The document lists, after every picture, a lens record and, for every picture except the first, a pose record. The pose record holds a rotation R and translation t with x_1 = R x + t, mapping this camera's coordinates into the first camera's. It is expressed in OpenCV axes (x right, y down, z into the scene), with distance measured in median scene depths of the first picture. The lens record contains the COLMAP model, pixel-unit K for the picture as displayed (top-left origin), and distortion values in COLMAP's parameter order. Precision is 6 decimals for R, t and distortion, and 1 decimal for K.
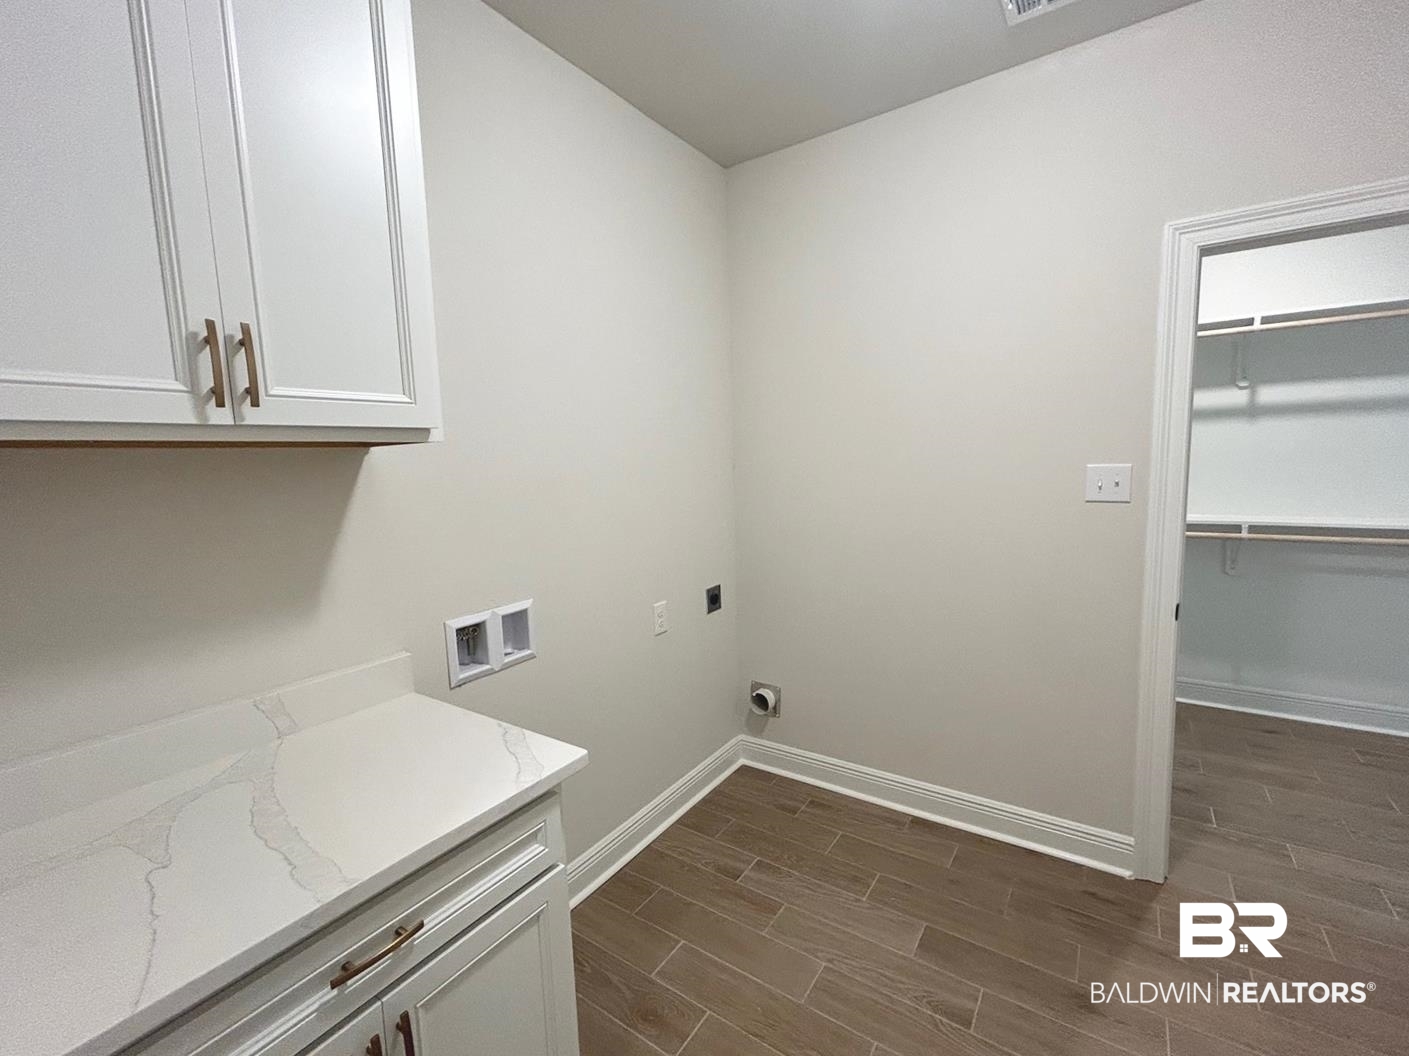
lens RADIAL K [[603.5, 0, 700.8], [0, 603.5, 524.4], [0, 0, 1]] dist [-0.002035, -0.000597]
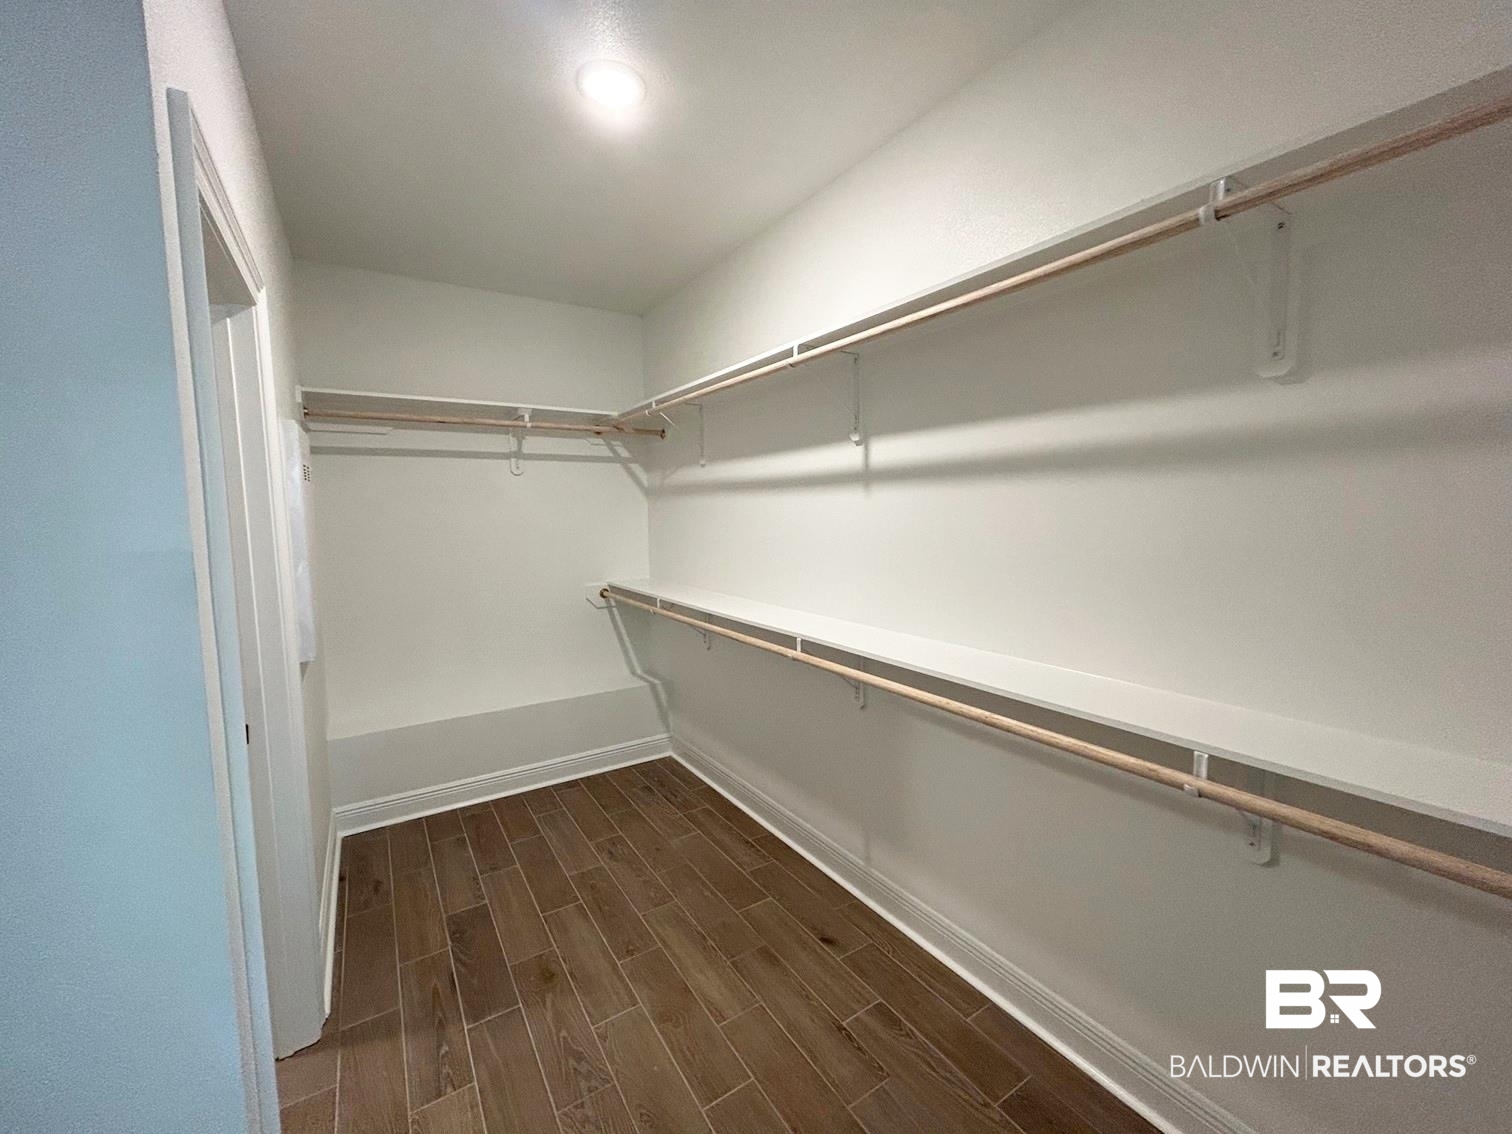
lens RADIAL K [[602.8, 0, 756.0], [0, 602.8, 567.0], [0, 0, 1]] dist [0.000844, 0.000182]
pose [[0.921154, 0.053358, -0.385524, 1.084260], [-0.057351, 0.998353, 0.001143, -0.077557], [0.384950, 0.021057, 0.922697, 0.312233]]
